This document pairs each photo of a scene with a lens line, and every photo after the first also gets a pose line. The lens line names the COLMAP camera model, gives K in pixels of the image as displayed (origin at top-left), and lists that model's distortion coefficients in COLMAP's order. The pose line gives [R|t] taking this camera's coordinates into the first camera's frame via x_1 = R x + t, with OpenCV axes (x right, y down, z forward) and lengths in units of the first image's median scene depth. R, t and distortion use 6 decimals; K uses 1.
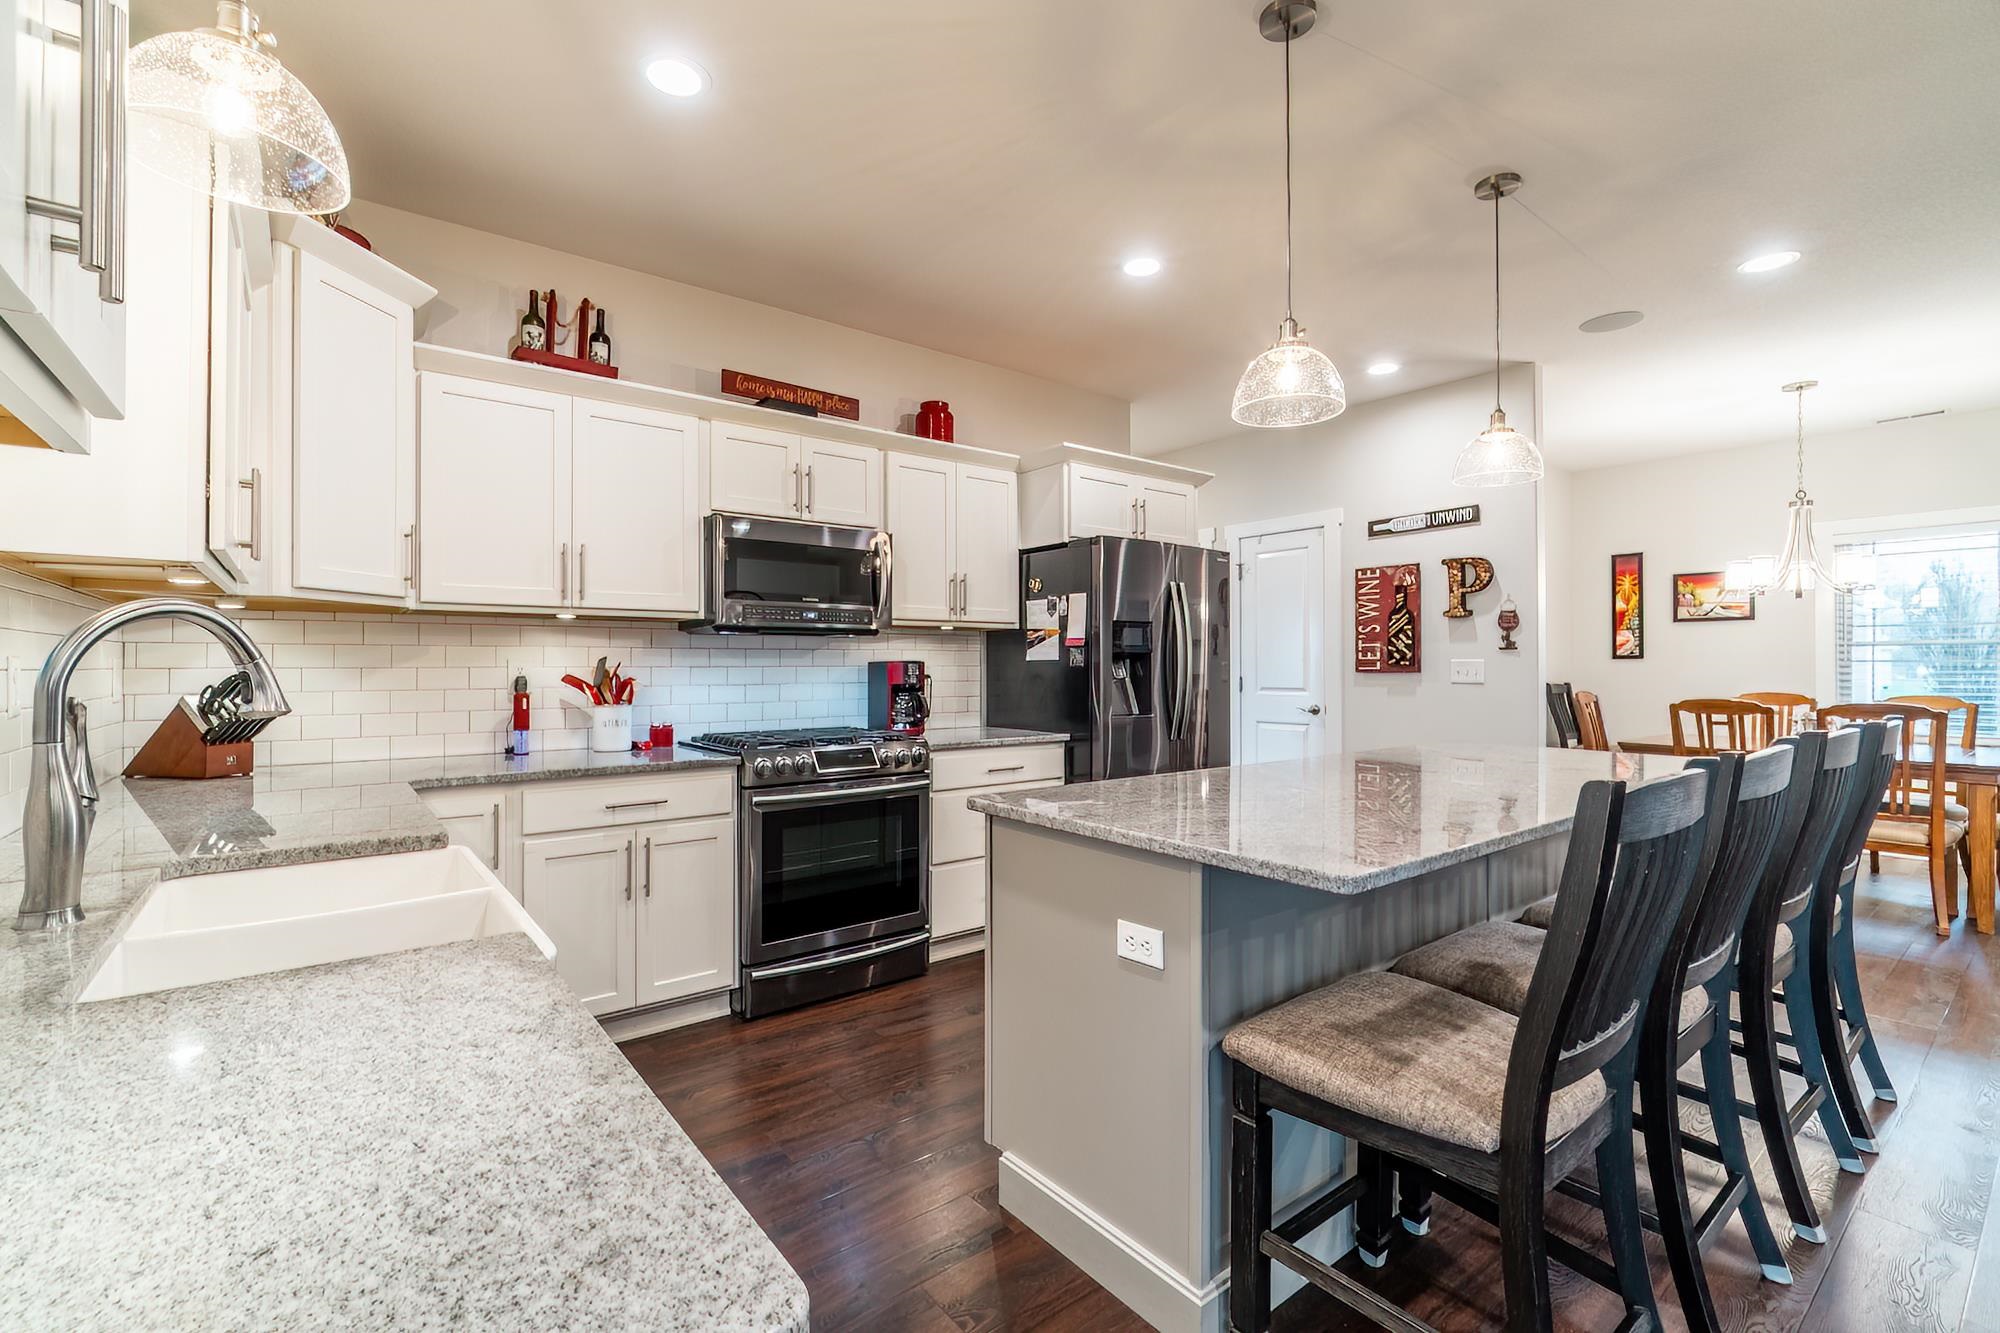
lens RADIAL K [[883.5, 0, 1000.0], [0, 883.5, 666.5], [0, 0, 1]] dist [-0.000624, 0.000033]
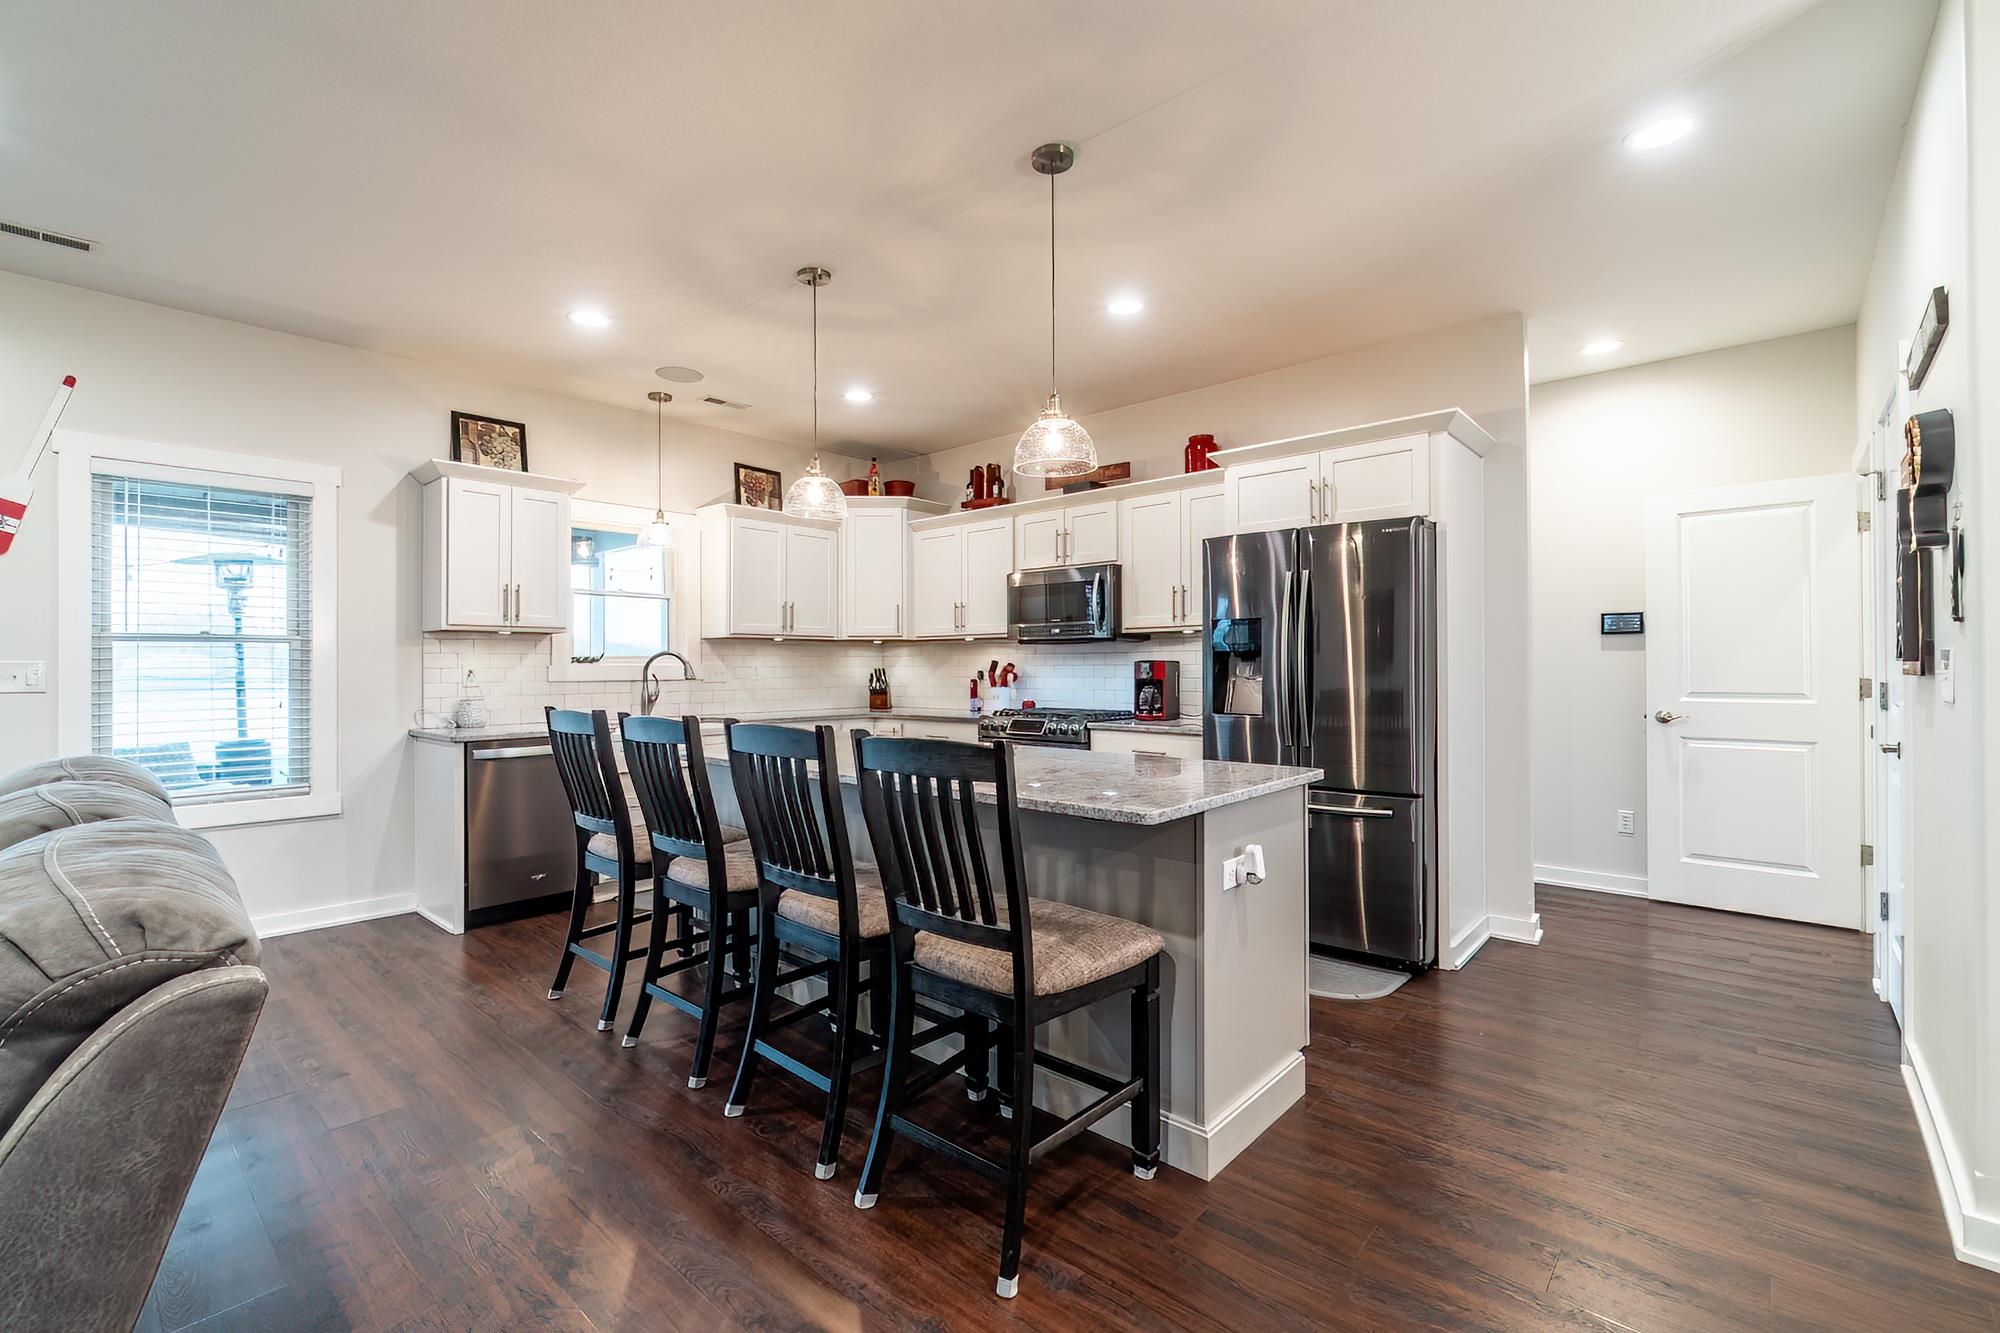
lens RADIAL K [[870.0, 0, 963.4], [0, 870.0, 663.1], [0, 0, 1]] dist [-0.002242, 0.000152]
pose [[0.149721, -0.003217, -0.988723, 1.203591], [0.004191, 0.999988, -0.002619, -0.000467], [0.988719, -0.003752, 0.149732, 0.625181]]
